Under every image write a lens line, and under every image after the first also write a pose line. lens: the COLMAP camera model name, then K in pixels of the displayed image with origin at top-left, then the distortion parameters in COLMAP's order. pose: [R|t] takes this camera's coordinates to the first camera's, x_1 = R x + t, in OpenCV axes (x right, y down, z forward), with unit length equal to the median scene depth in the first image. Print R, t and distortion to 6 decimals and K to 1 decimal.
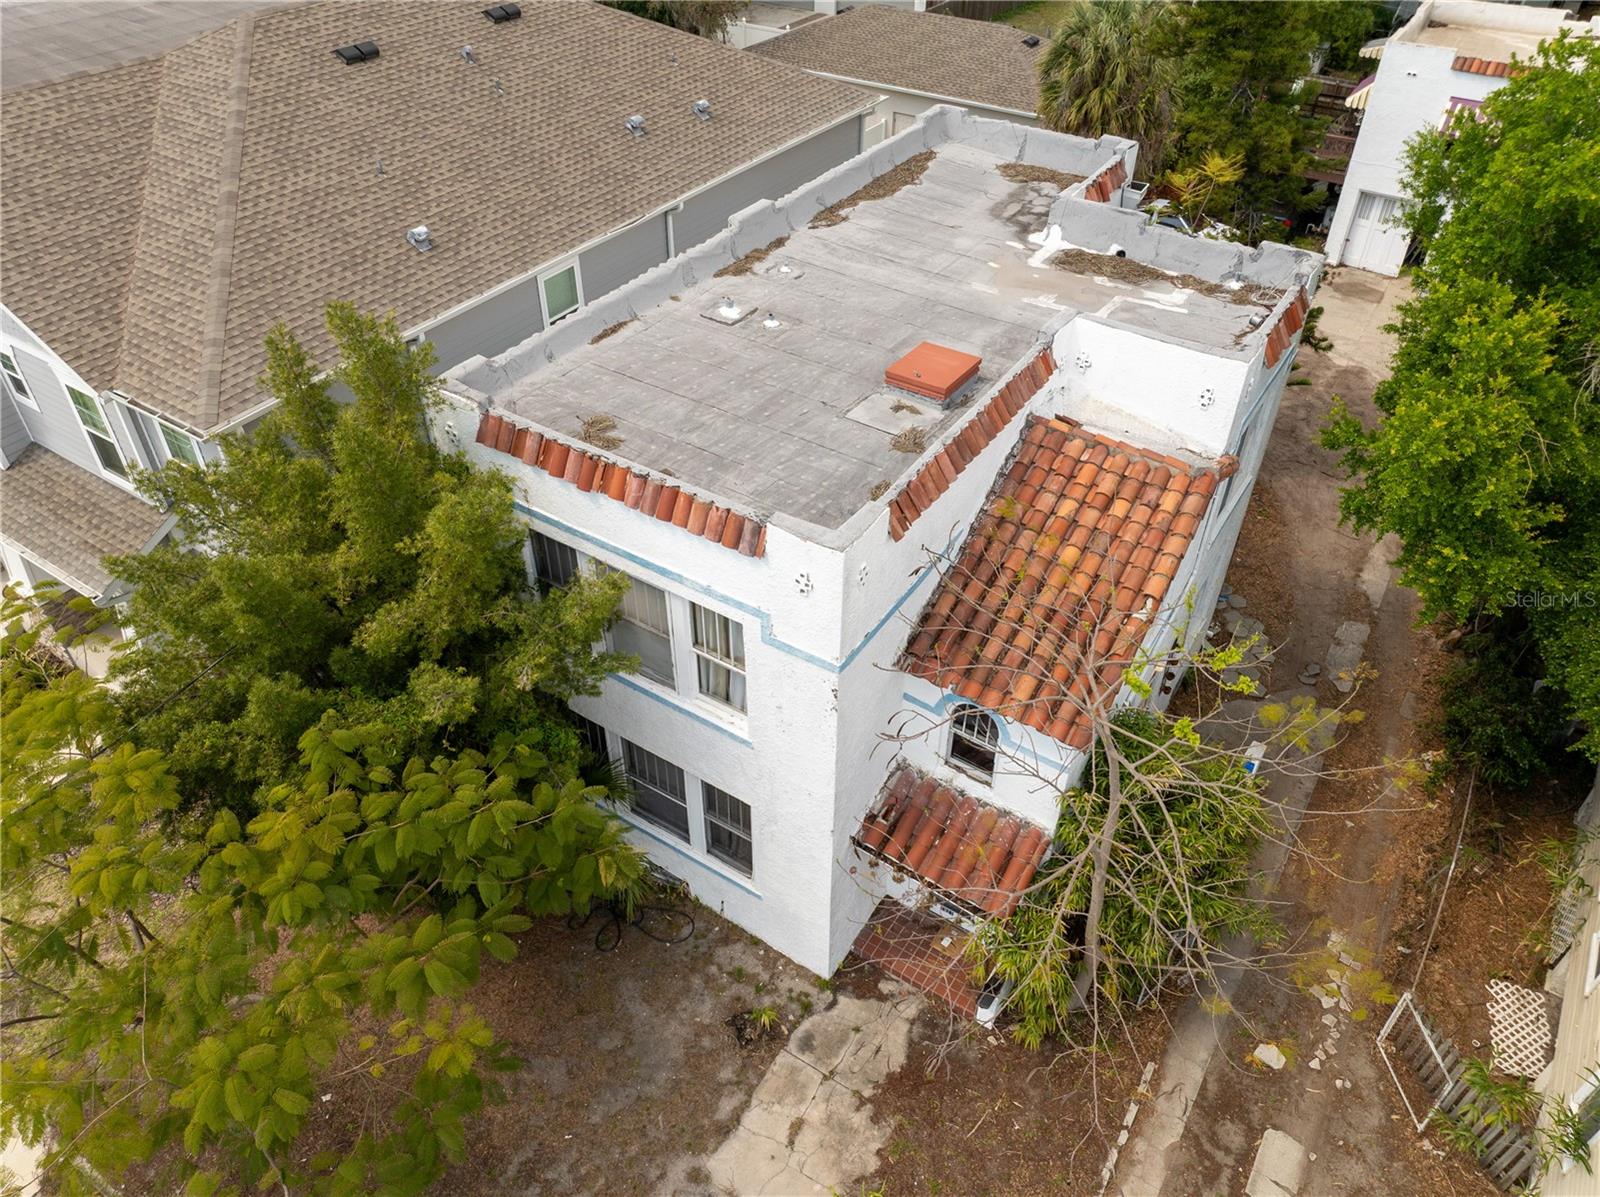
lens RADIAL K [[1121.1, 0, 805.3], [0, 1121.1, 590.8], [0, 0, 1]] dist [-0.040960, 0.008024]
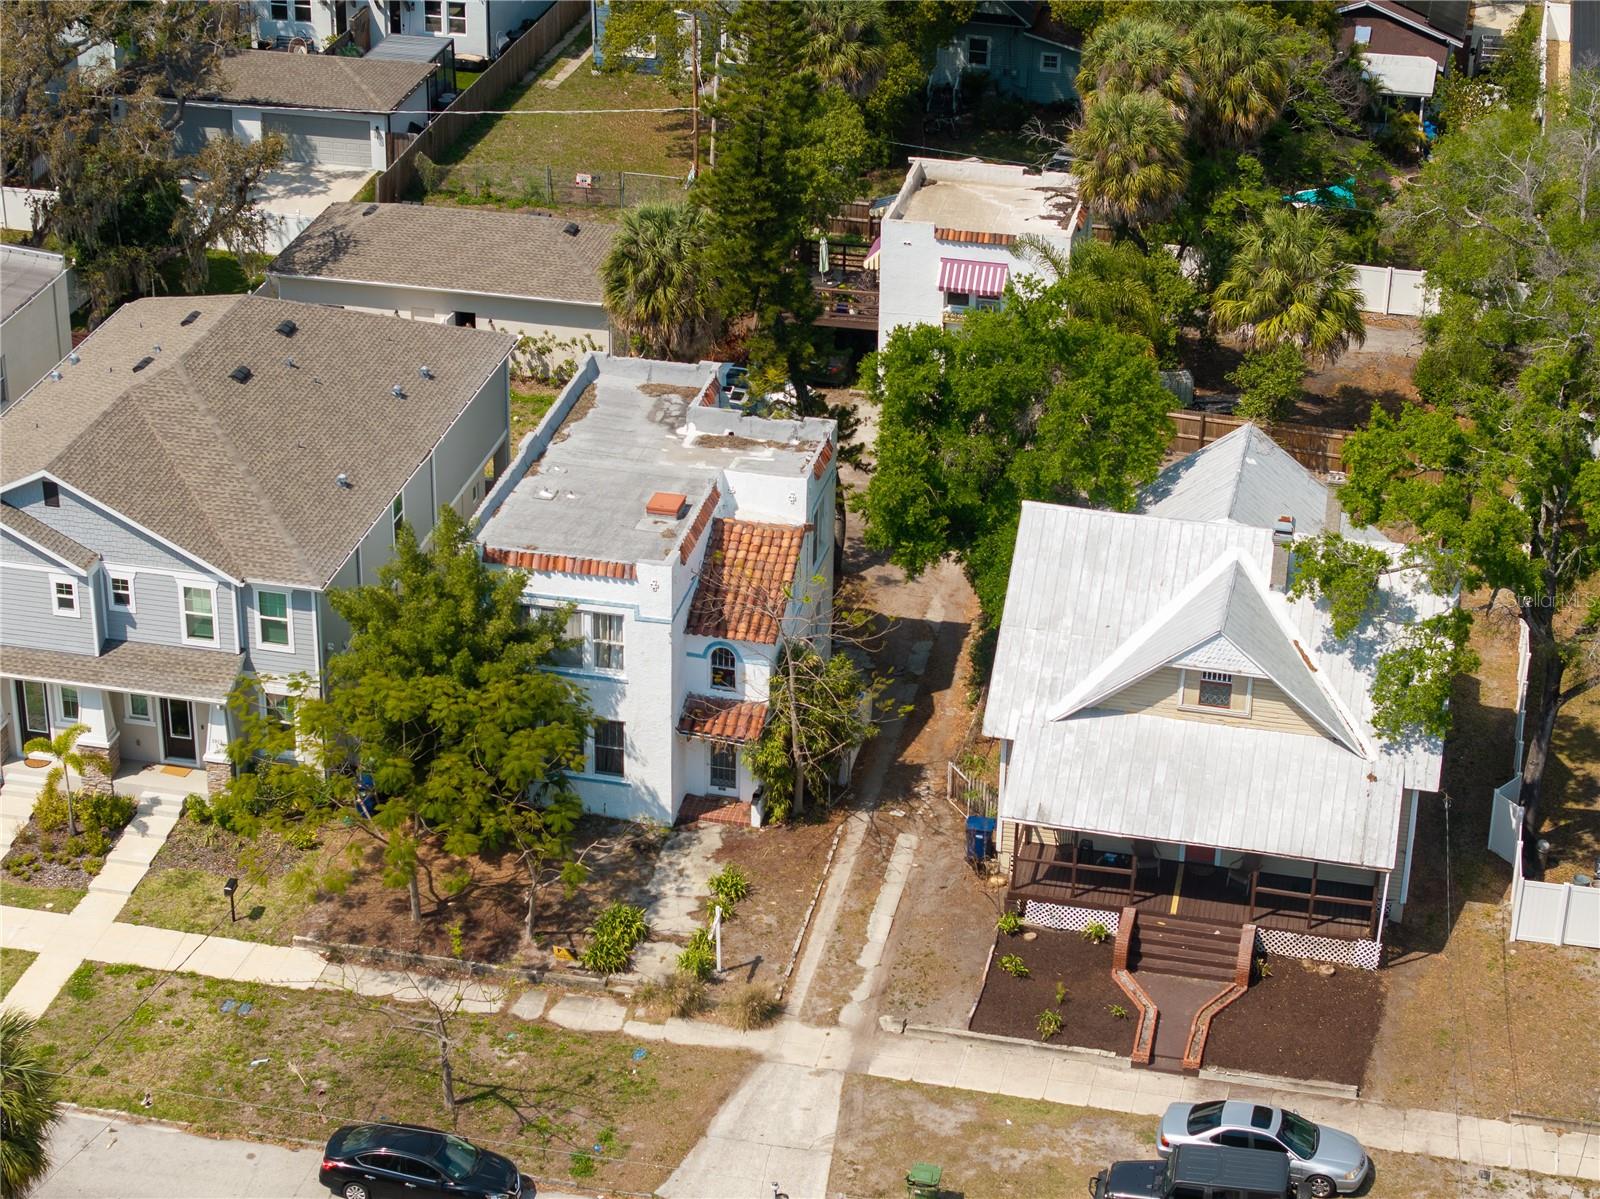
lens RADIAL K [[3224.5, 0, 792.9], [0, 3224.5, 628.4], [0, 0, 1]] dist [-0.219398, 1.460469]
pose [[0.935410, -0.154104, 0.318215, -1.553054], [0.218742, 0.959331, -0.178424, 1.107303], [-0.277778, 0.236506, 0.931077, -4.437568]]
